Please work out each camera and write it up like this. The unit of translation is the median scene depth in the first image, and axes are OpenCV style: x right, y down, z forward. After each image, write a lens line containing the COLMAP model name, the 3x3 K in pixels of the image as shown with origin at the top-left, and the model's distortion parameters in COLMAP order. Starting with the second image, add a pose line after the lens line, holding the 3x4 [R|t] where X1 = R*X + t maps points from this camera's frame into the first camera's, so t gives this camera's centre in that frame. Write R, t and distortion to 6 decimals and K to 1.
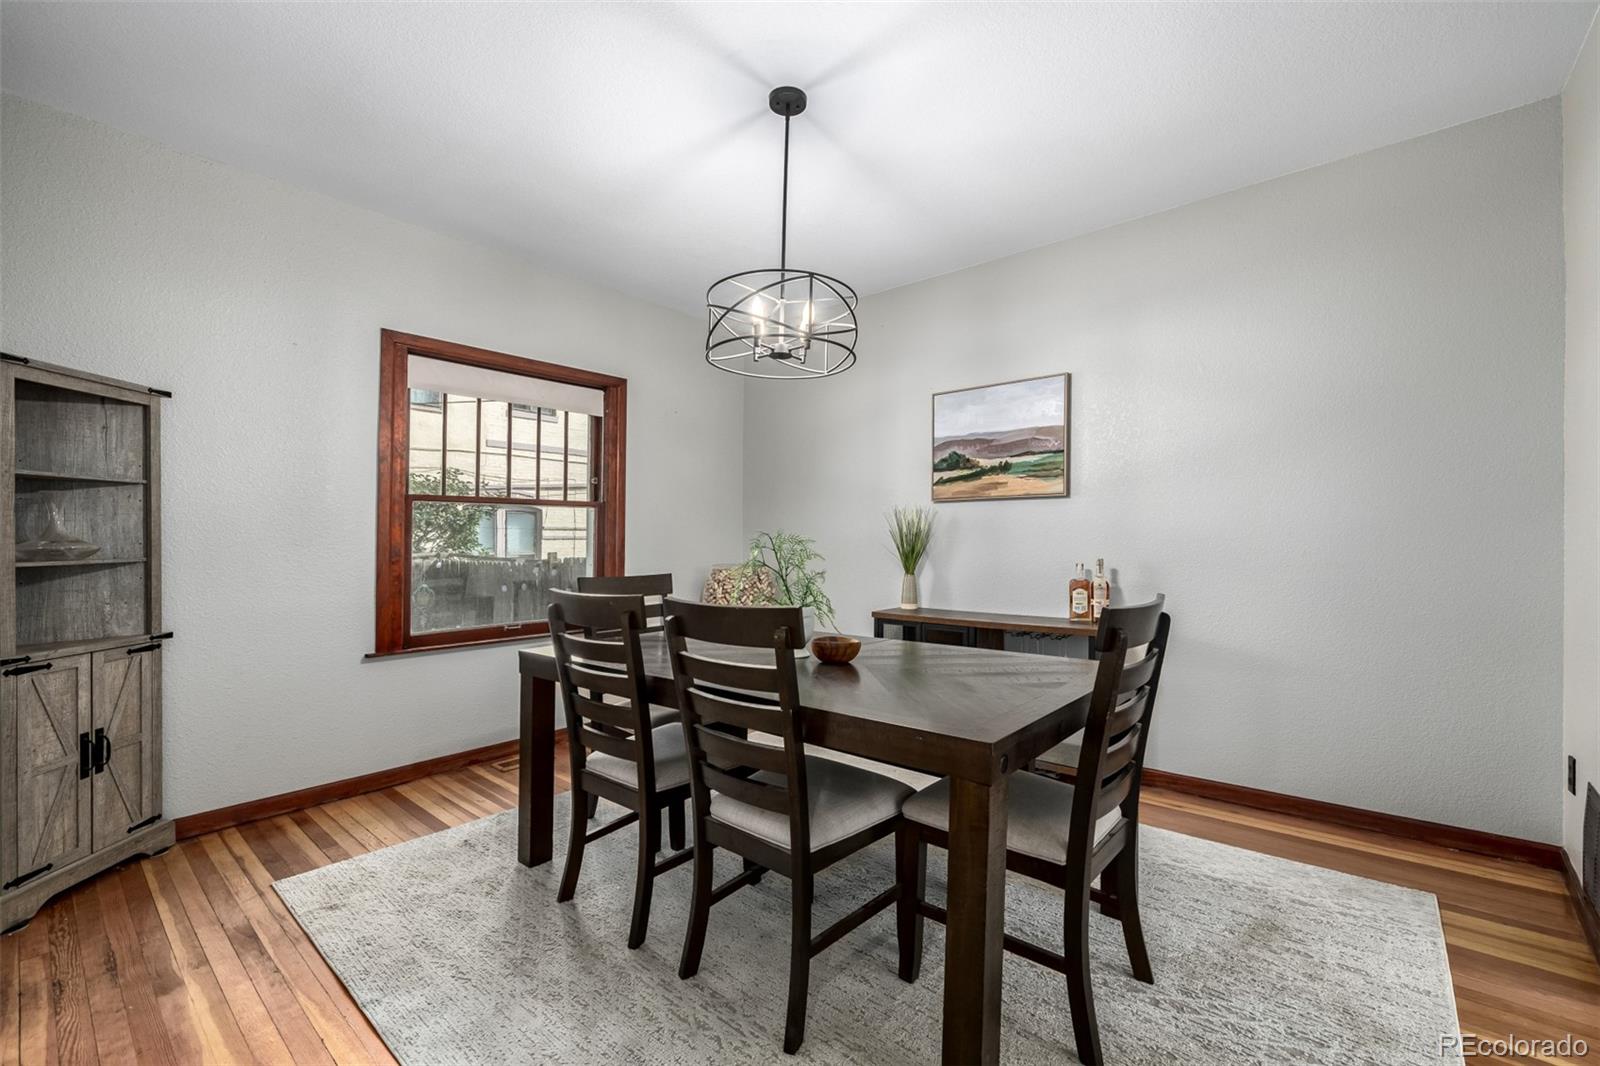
lens RADIAL K [[694.5, 0, 800.0], [0, 694.5, 533.0], [0, 0, 1]] dist [0.003299, -0.000356]
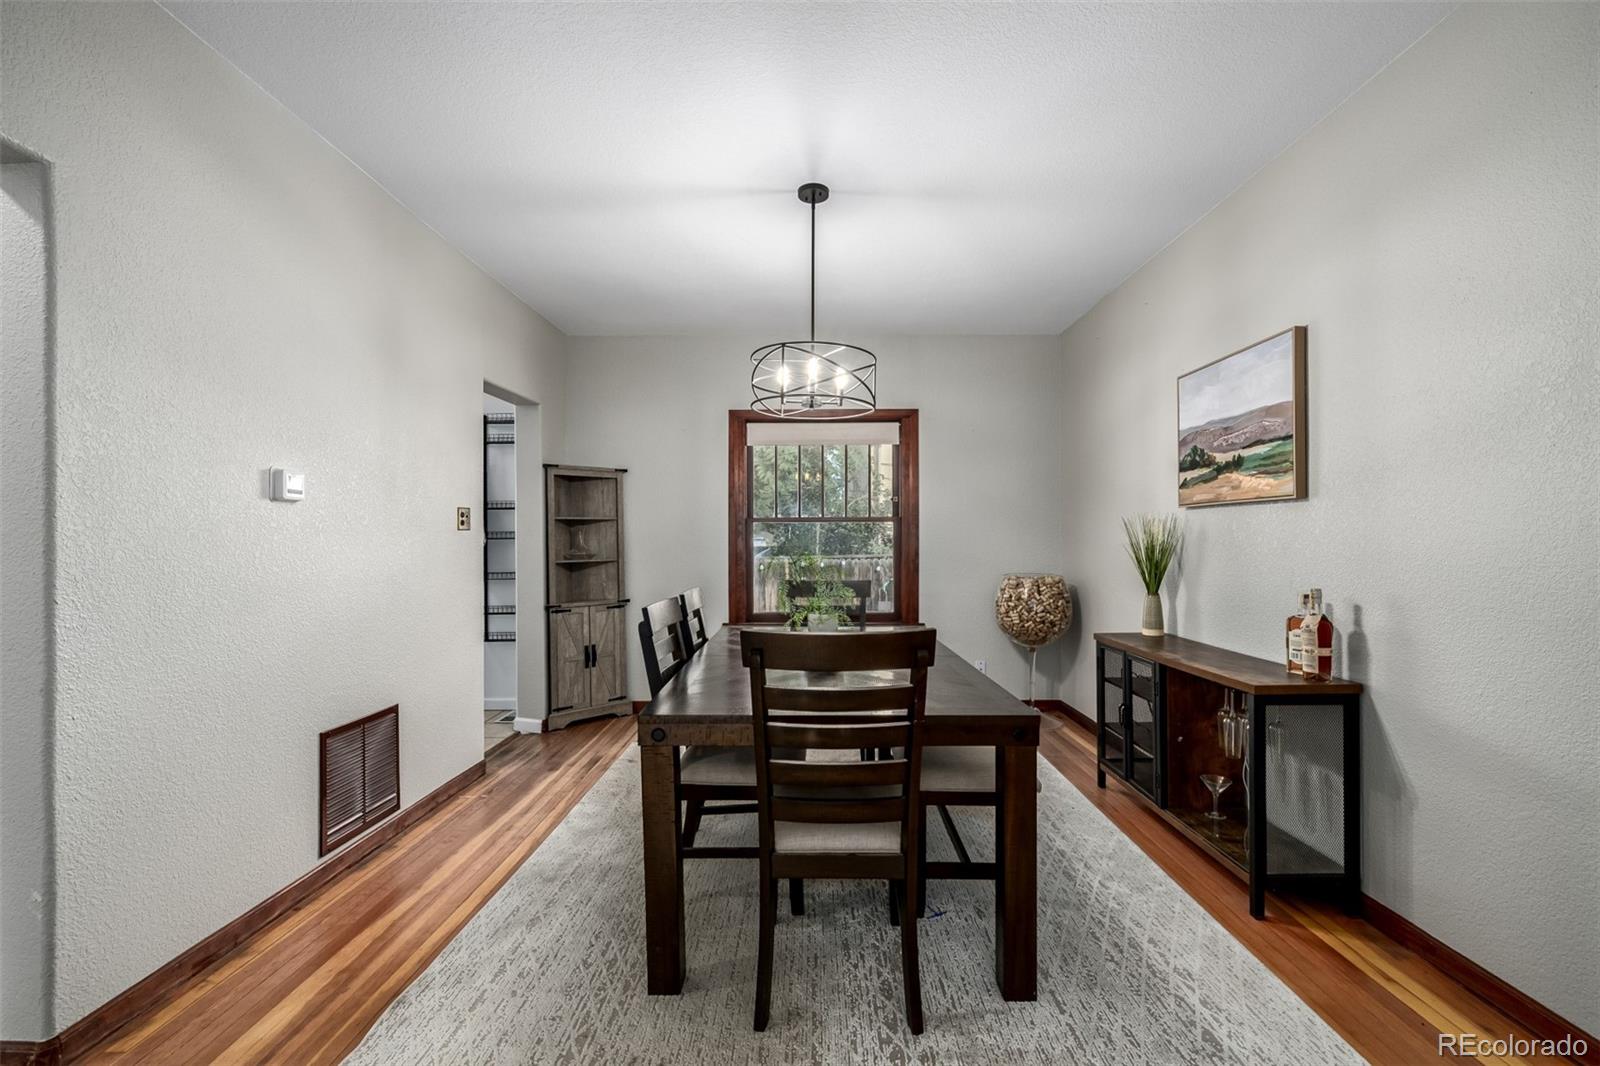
lens RADIAL K [[694.5, 0, 800.0], [0, 694.5, 533.0], [0, 0, 1]] dist [0.003299, -0.000356]
pose [[0.626836, -0.004691, -0.779137, 0.640085], [0.009654, 0.999952, 0.001746, -0.024930], [0.779091, -0.008617, 0.626851, 0.155652]]
